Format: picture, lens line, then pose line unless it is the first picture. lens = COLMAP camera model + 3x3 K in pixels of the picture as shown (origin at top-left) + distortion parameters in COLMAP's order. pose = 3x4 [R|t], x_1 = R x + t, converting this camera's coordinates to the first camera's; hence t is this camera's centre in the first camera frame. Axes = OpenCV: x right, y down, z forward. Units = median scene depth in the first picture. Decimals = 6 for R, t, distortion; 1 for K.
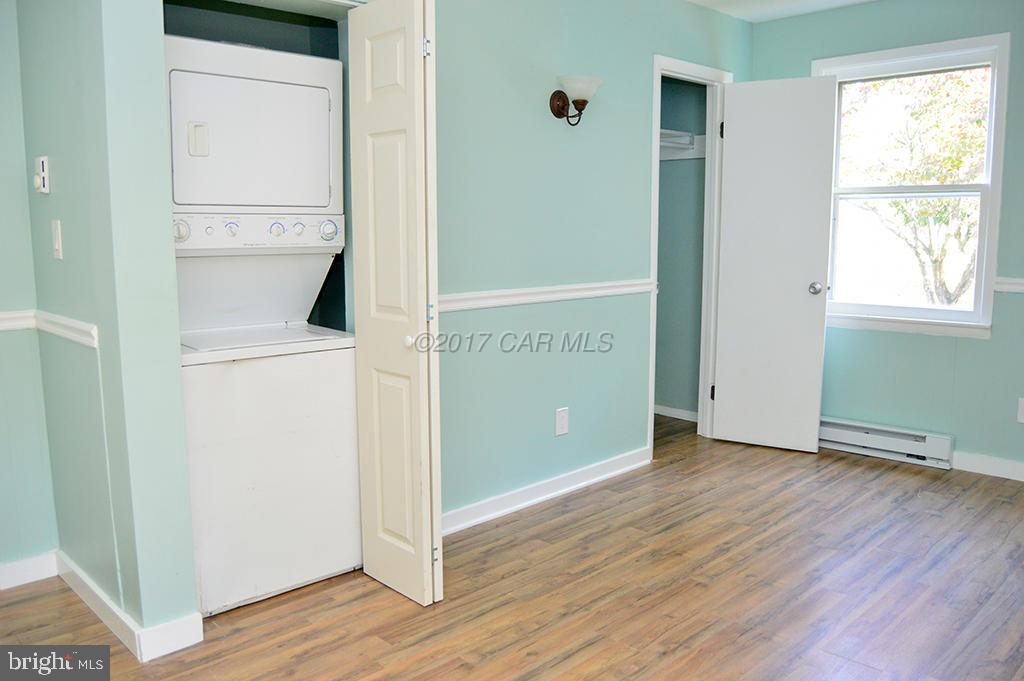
lens RADIAL K [[814.9, 0, 515.1], [0, 814.9, 345.3], [0, 0, 1]] dist [-0.087321, 0.020129]
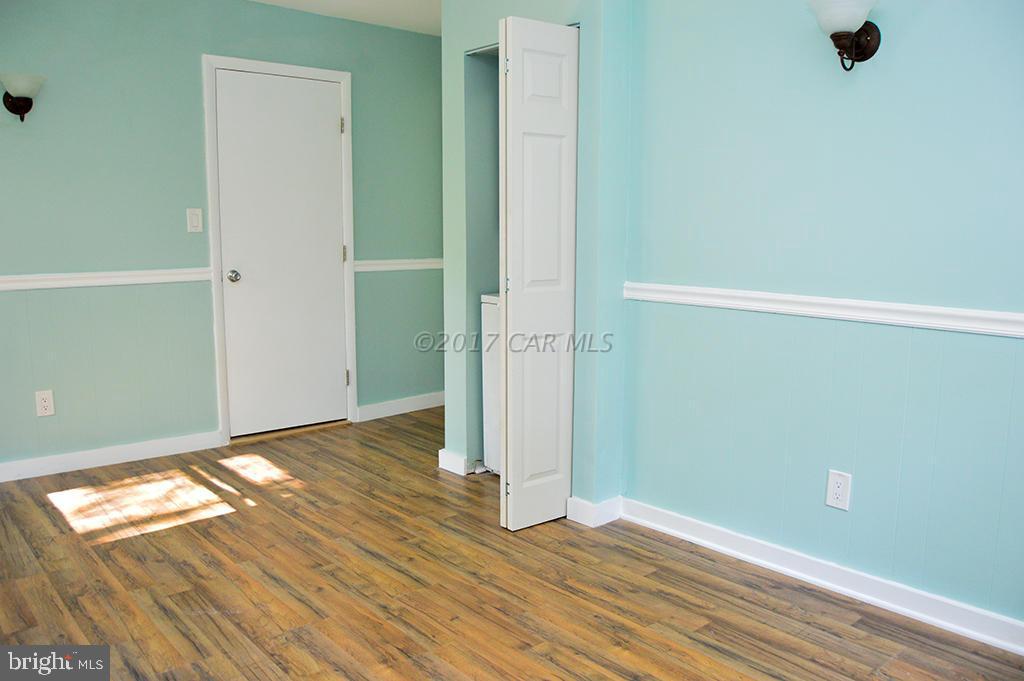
lens RADIAL K [[814.9, 0, 514.4], [0, 814.9, 339.1], [0, 0, 1]] dist [-0.087321, 0.020129]
pose [[-0.057941, 0.147561, -0.987354, 0.838214], [-0.148808, 0.976690, 0.154700, -0.114316], [0.987167, 0.155890, -0.034632, 0.810576]]
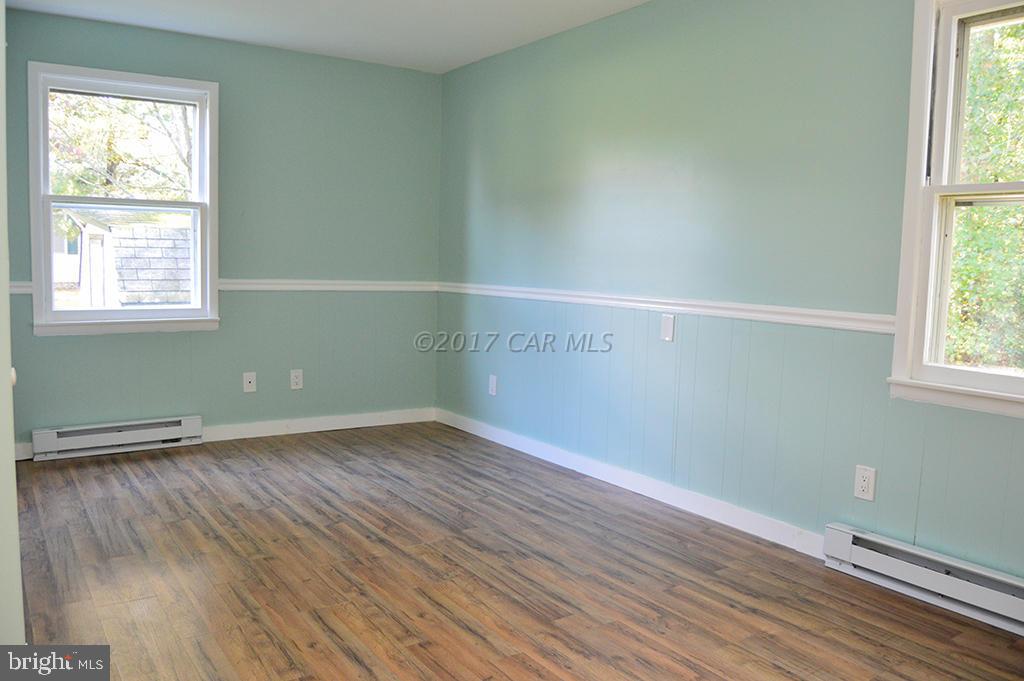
lens RADIAL K [[814.9, 0, 512.1], [0, 814.9, 346.2], [0, 0, 1]] dist [-0.087321, 0.020129]
pose [[0.176826, -0.091590, 0.979971, -0.625247], [0.115985, 0.990662, 0.071661, -0.021930], [-0.977384, 0.100991, 0.185798, 0.374891]]
